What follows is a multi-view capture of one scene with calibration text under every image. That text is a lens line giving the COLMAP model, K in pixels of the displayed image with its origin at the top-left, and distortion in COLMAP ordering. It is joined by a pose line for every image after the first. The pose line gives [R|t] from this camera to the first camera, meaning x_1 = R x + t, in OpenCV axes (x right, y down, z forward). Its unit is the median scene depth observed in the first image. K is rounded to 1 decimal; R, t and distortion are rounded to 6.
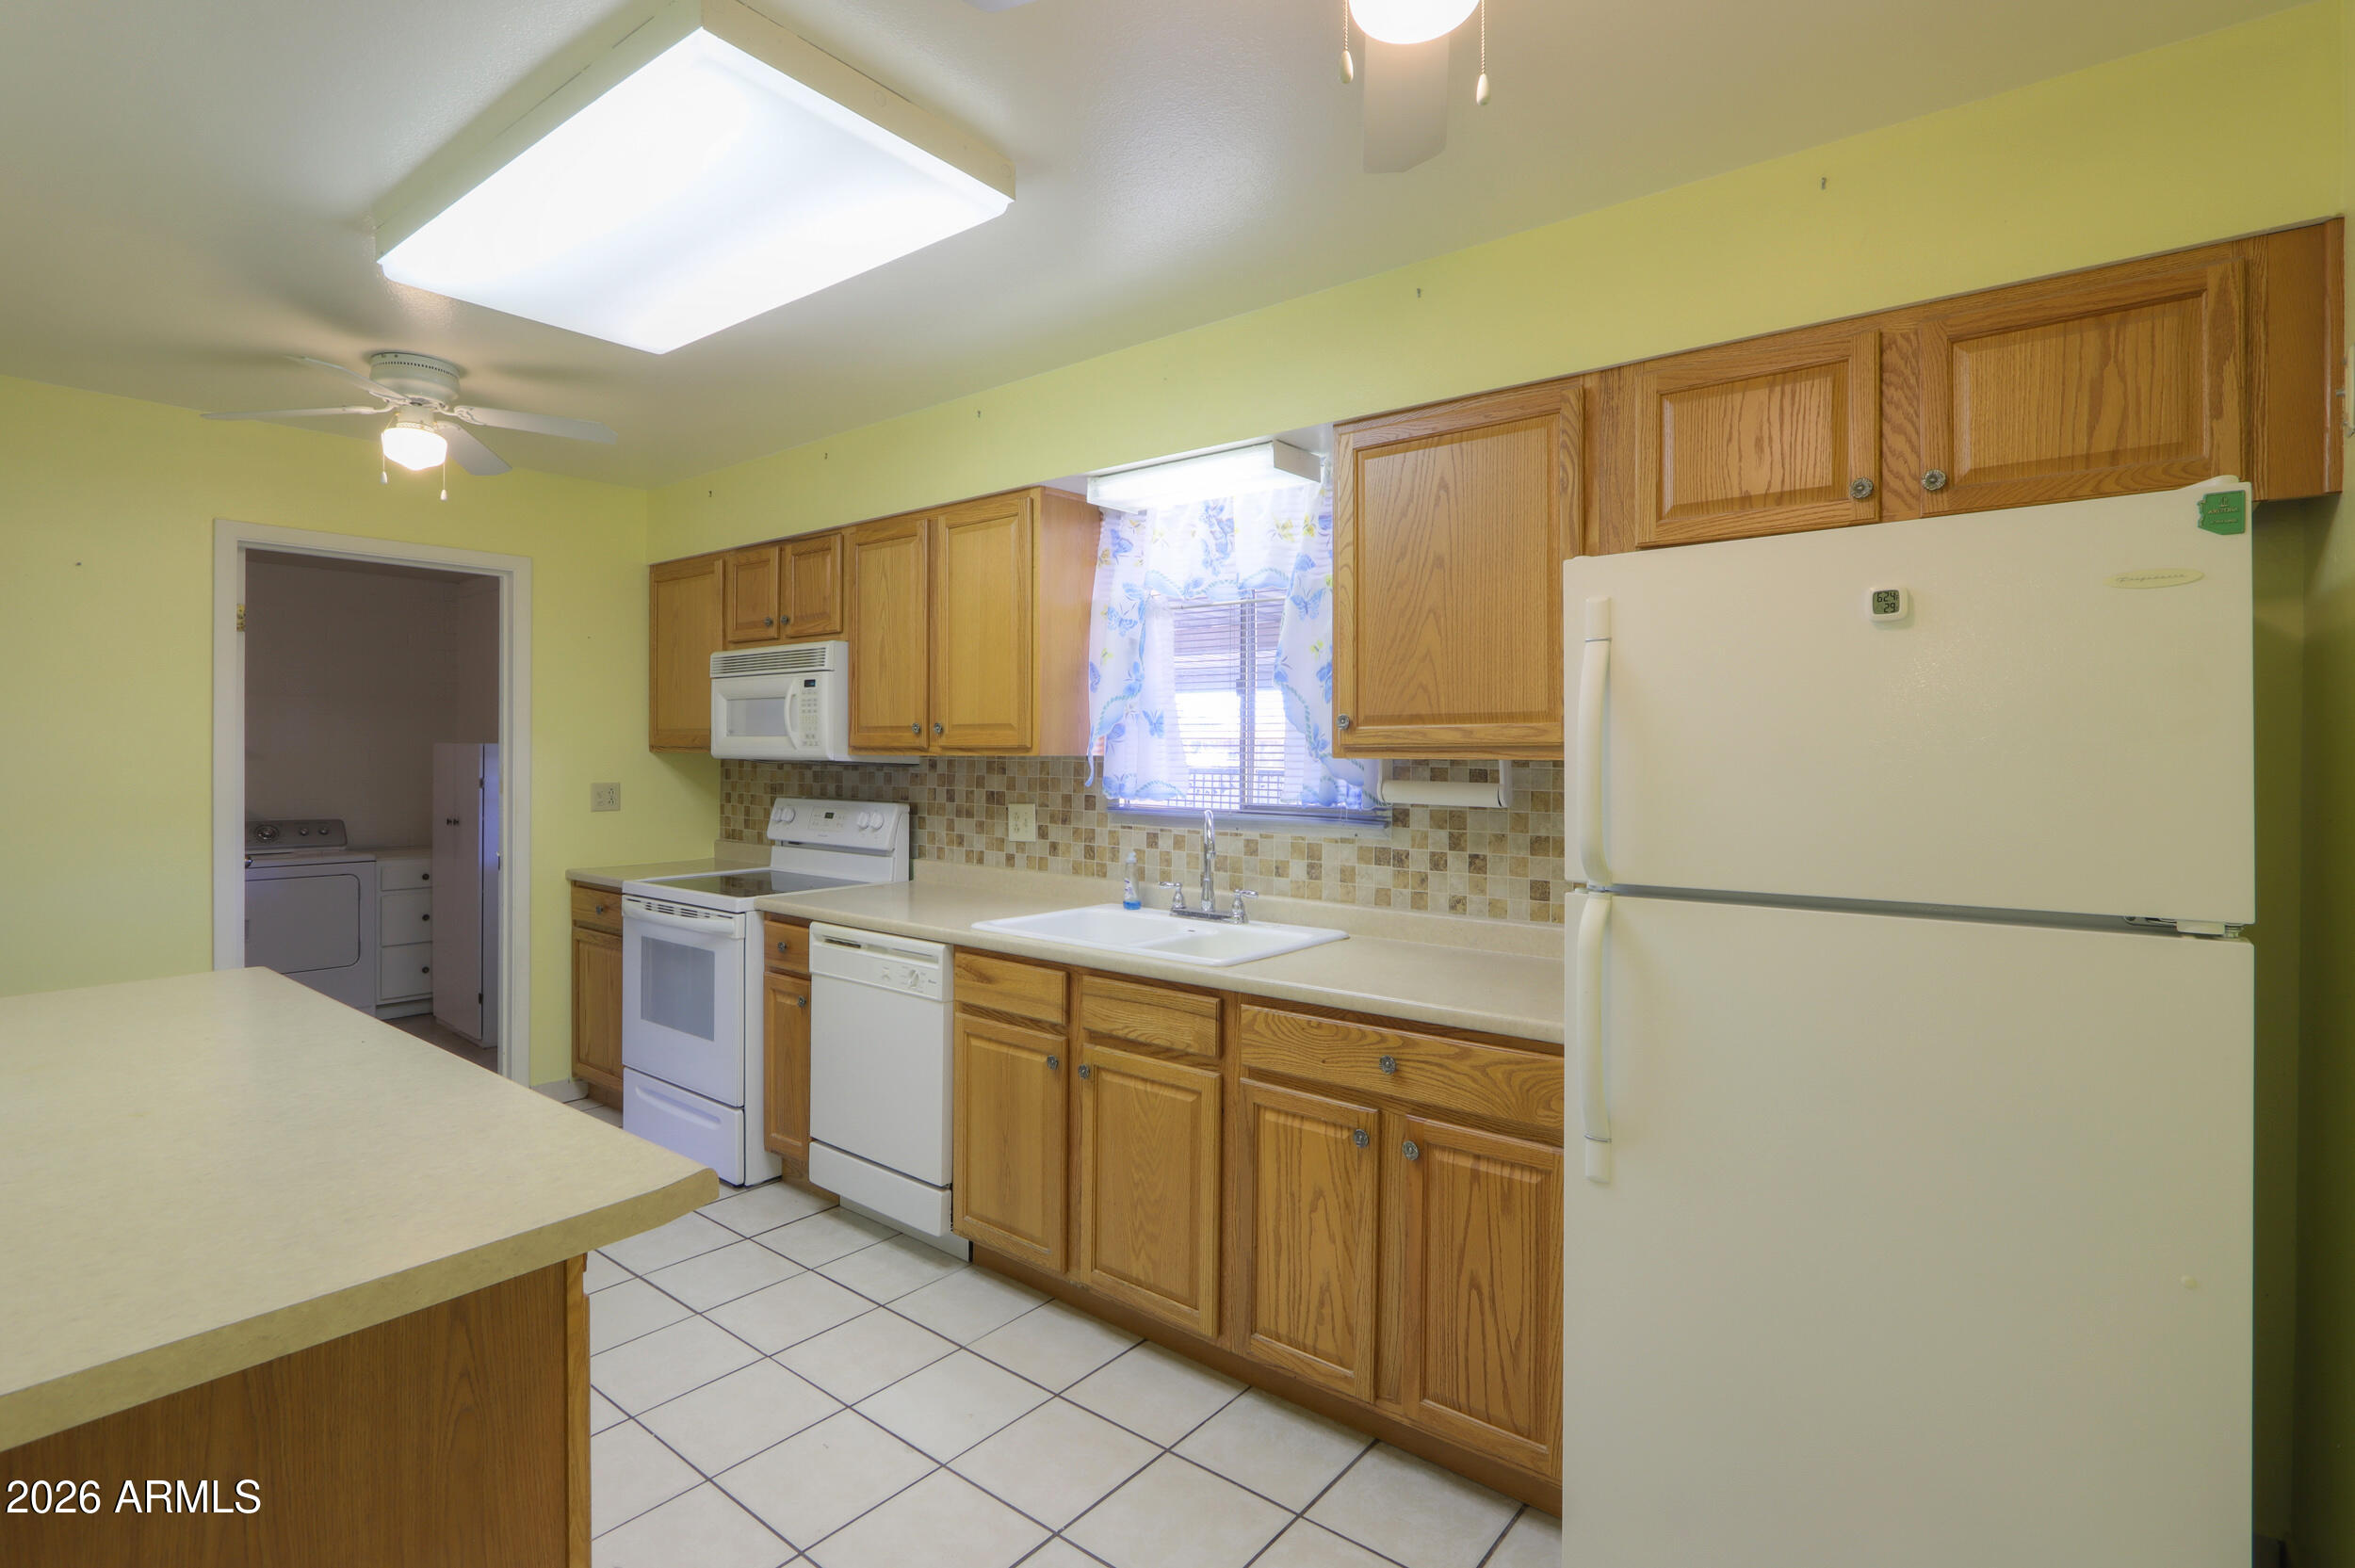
lens RADIAL K [[1135.0, 0, 1178.0], [0, 1135.0, 764.8], [0, 0, 1]] dist [-0.013034, -0.000391]
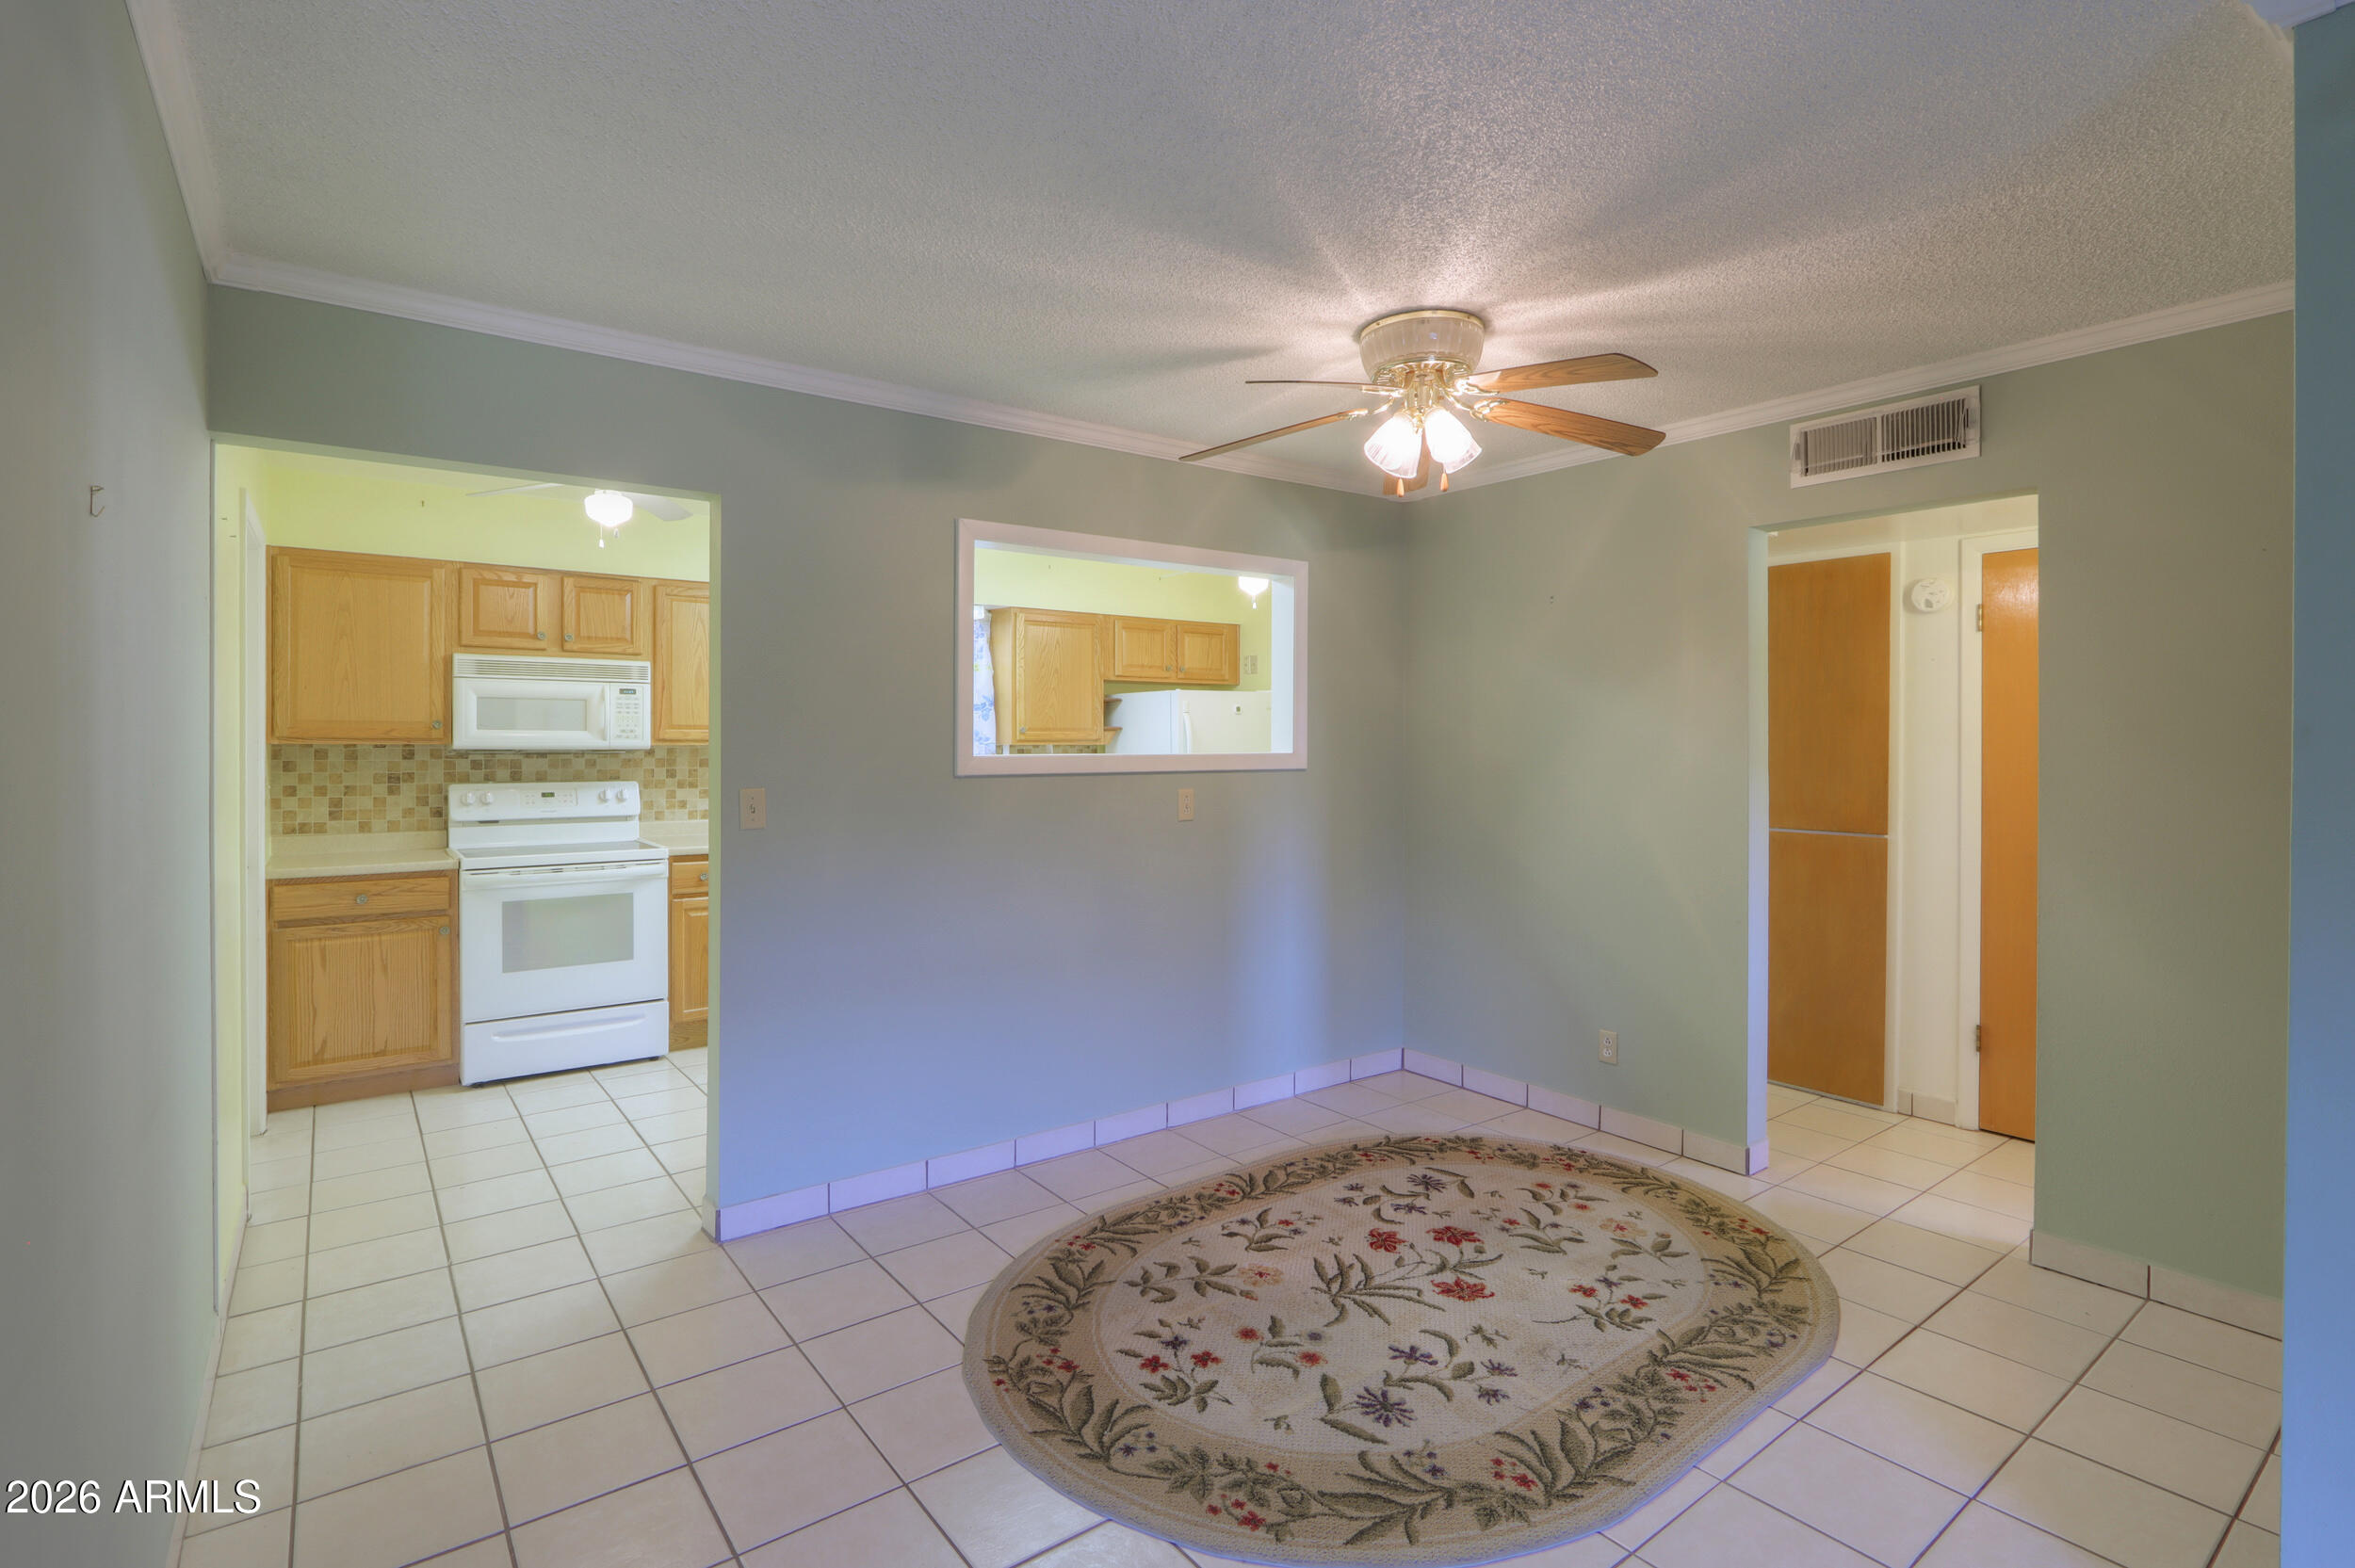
lens RADIAL K [[1135.0, 0, 1158.8], [0, 1135.0, 746.6], [0, 0, 1]] dist [-0.013034, -0.000391]
pose [[0.263173, -0.007489, 0.964719, -1.393056], [0.011422, 0.999924, 0.004647, -0.005946], [-0.964681, 0.009796, 0.263239, 0.042622]]
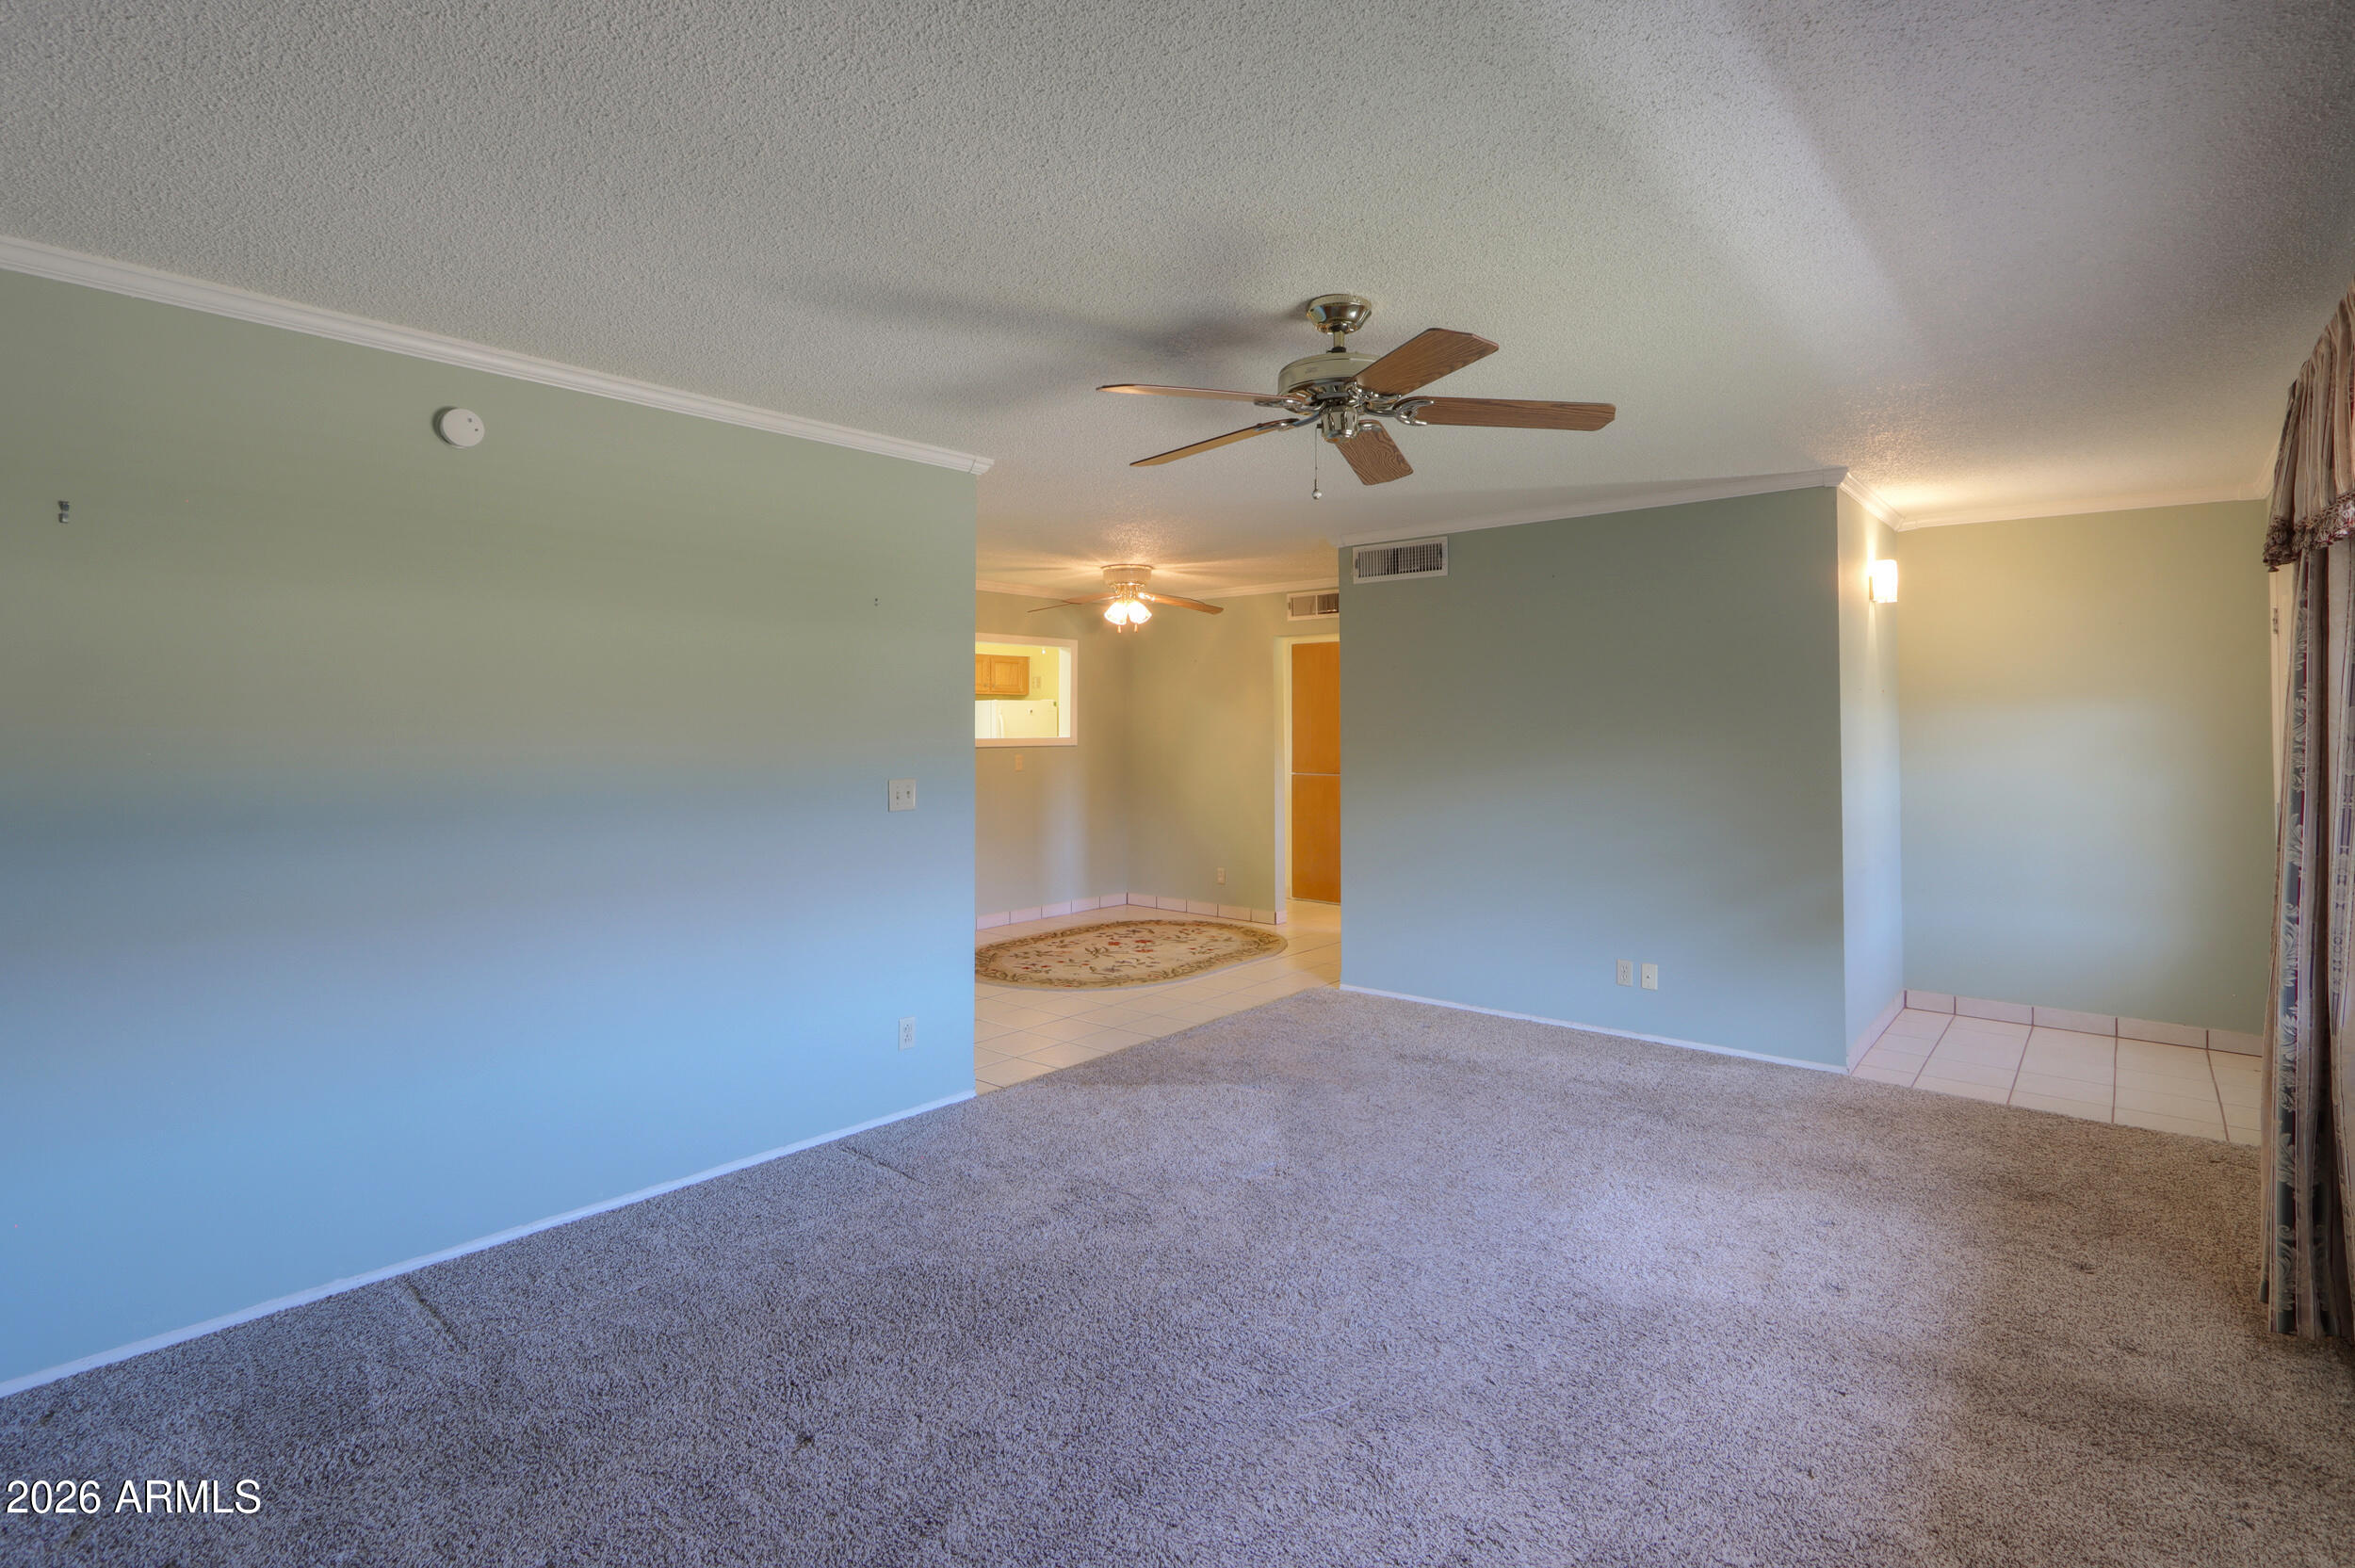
lens RADIAL K [[1135.0, 0, 1176.3], [0, 1135.0, 774.4], [0, 0, 1]] dist [-0.013034, -0.000391]
pose [[0.032208, -0.037377, 0.998782, -2.467954], [0.009164, 0.999270, 0.037099, -0.000018], [-0.999439, 0.007958, 0.032527, -0.065372]]
